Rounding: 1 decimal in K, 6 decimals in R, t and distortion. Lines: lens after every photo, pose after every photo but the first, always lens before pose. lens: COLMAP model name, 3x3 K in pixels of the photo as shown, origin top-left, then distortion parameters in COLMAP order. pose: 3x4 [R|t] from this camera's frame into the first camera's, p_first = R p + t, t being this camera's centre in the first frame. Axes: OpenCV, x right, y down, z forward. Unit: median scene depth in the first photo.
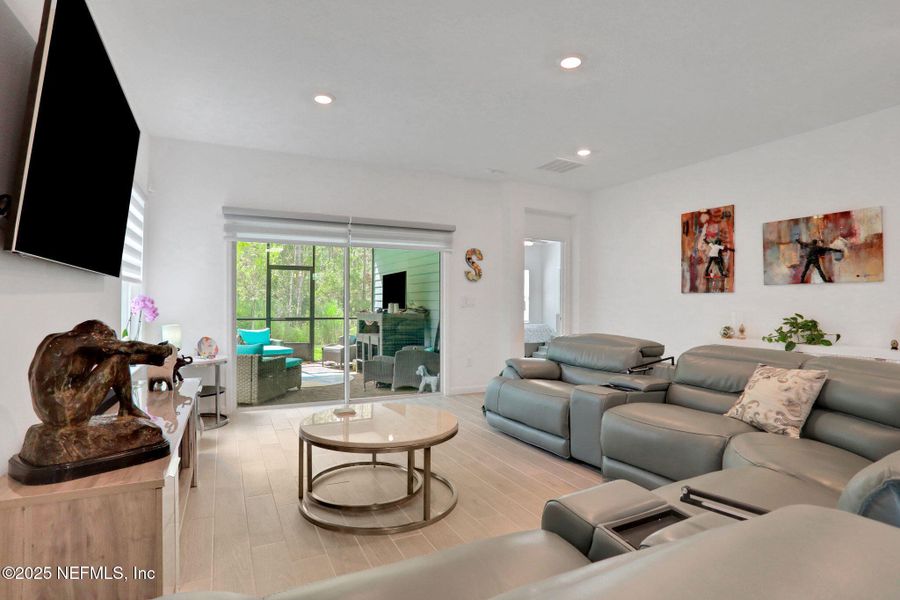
lens RADIAL K [[457.2, 0, 453.9], [0, 457.2, 302.1], [0, 0, 1]] dist [-0.084992, 0.043220]
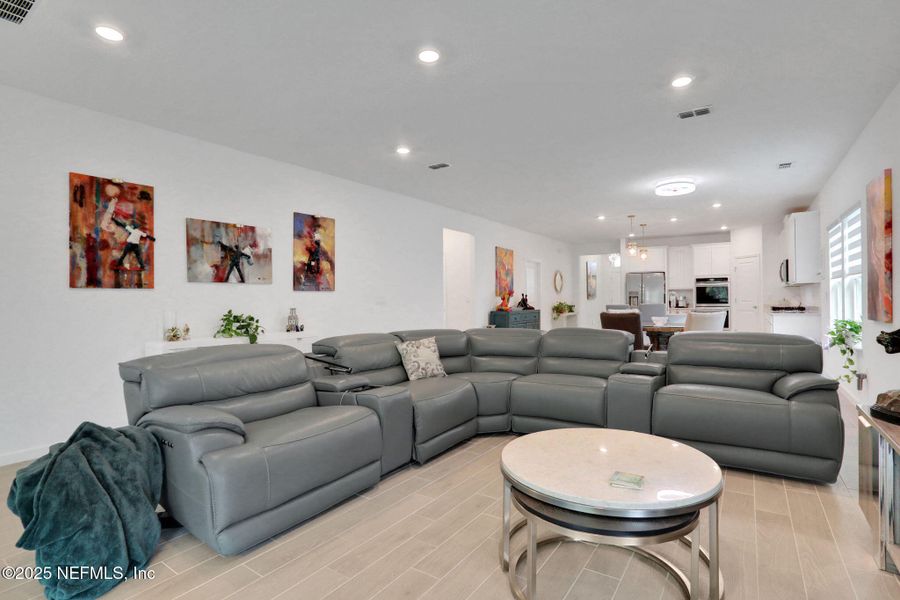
lens RADIAL K [[445.4, 0, 450.0], [0, 445.4, 300.0], [0, 0, 1]] dist [-0.076194, 0.034521]
pose [[-0.477043, -0.005520, 0.878863, -0.366756], [0.005070, 0.999946, 0.009032, -0.004100], [-0.878865, 0.008765, -0.476989, 0.852633]]
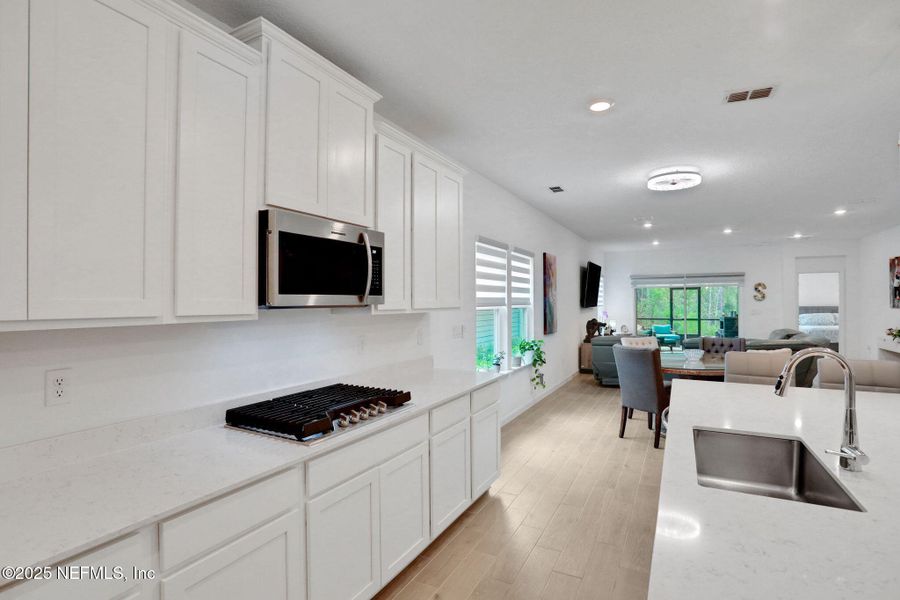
lens RADIAL K [[445.4, 0, 450.0], [0, 445.4, 300.0], [0, 0, 1]] dist [-0.076194, 0.034521]
pose [[0.573080, -0.014457, -0.819372, 0.916316], [0.009772, 0.999894, -0.010807, -0.050163], [0.819441, -0.001814, 0.573160, -1.246021]]
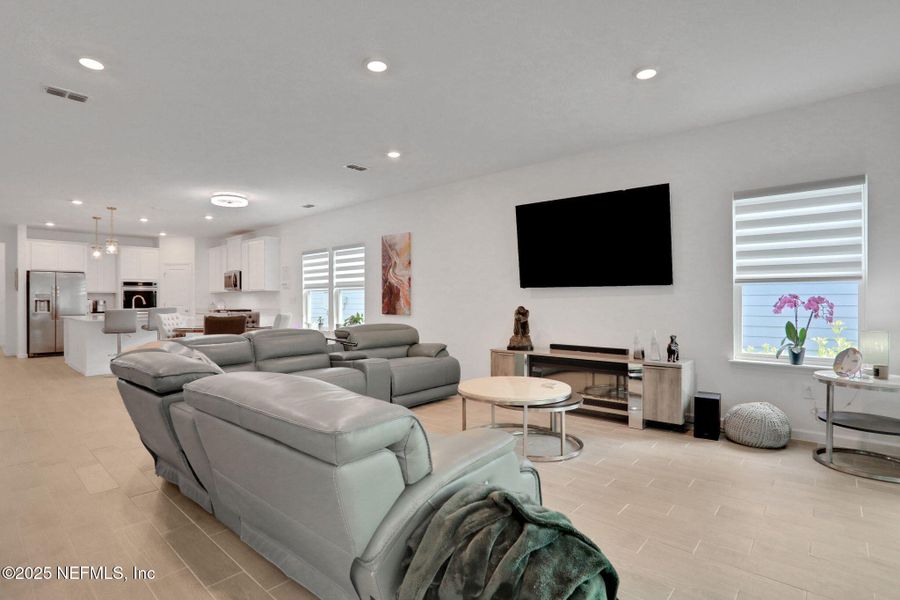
lens RADIAL K [[445.4, 0, 450.0], [0, 445.4, 300.0], [0, 0, 1]] dist [-0.076194, 0.034521]
pose [[-0.931174, -0.004346, -0.364548, 0.279917], [-0.003368, 0.999989, -0.003320, 0.002360], [0.364559, -0.001864, -0.931179, 1.210255]]
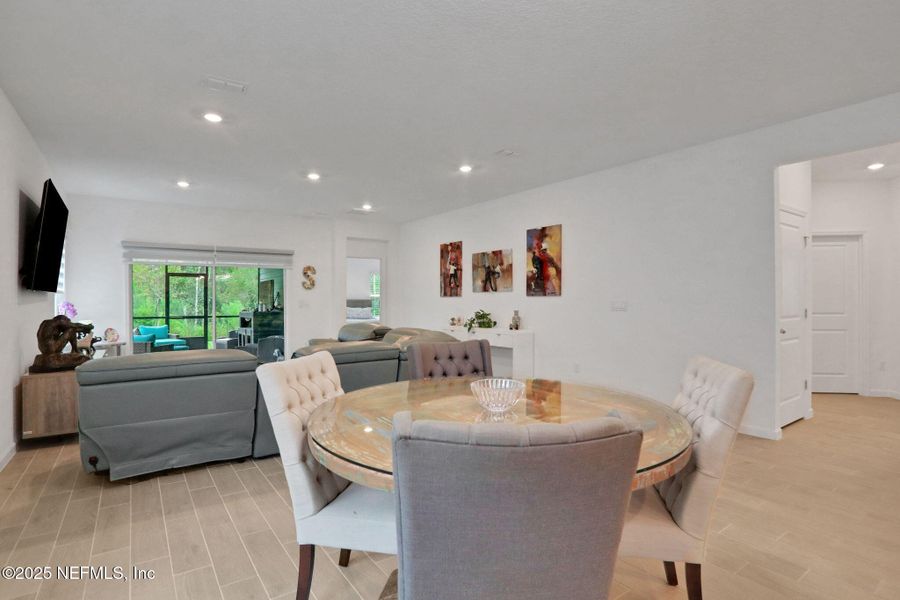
lens RADIAL K [[467.3, 0, 451.5], [0, 467.3, 297.4], [0, 0, 1]] dist [-0.092585, 0.052607]
pose [[0.990431, -0.006453, 0.137858, 0.346831], [0.007101, 0.999966, -0.004209, -0.011045], [-0.137826, 0.005148, 0.990443, -0.613834]]
